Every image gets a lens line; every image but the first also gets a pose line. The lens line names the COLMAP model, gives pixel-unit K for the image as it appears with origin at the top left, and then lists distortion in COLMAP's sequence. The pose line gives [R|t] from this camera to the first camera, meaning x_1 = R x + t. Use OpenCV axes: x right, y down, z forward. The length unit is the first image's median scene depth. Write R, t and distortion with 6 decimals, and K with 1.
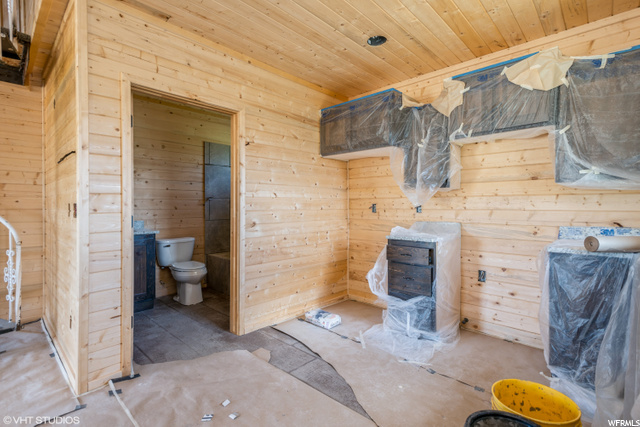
lens RADIAL K [[304.7, 0, 316.8], [0, 304.7, 208.6], [0, 0, 1]] dist [0.015474, -0.000537]
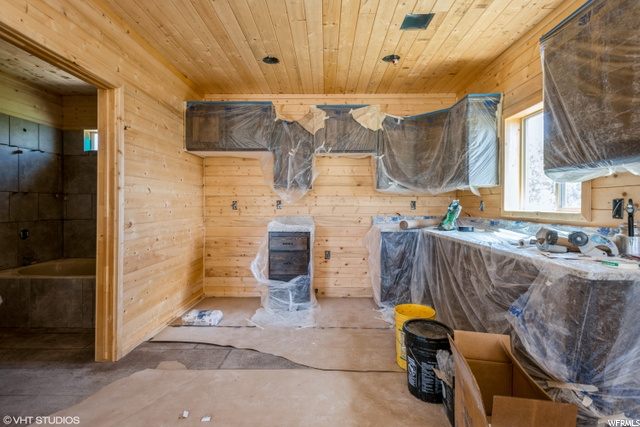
lens RADIAL K [[306.1, 0, 319.5], [0, 306.1, 204.6], [0, 0, 1]] dist [0.011493, -0.000673]
pose [[0.738026, -0.000719, 0.674772, -0.406292], [0.003537, 0.999990, -0.002803, 0.000795], [-0.674763, 0.004455, 0.738021, 0.020452]]
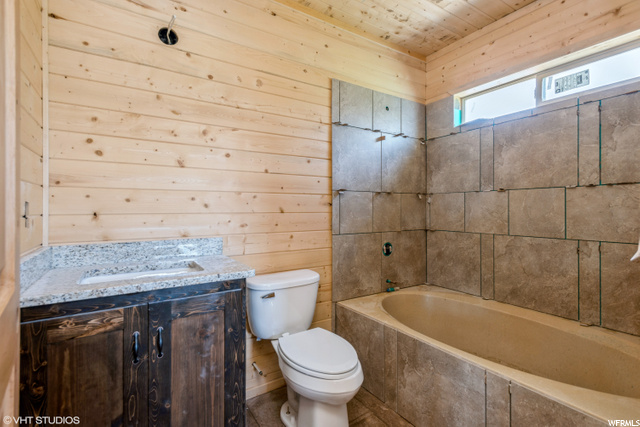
lens RADIAL K [[303.0, 0, 316.6], [0, 303.0, 212.1], [0, 0, 1]] dist [0.013054, -0.000787]
pose [[0.971353, -0.004594, -0.237599, -0.433260], [0.003588, 0.999983, -0.004667, 0.005225], [0.237616, 0.003681, 0.971352, 0.804010]]
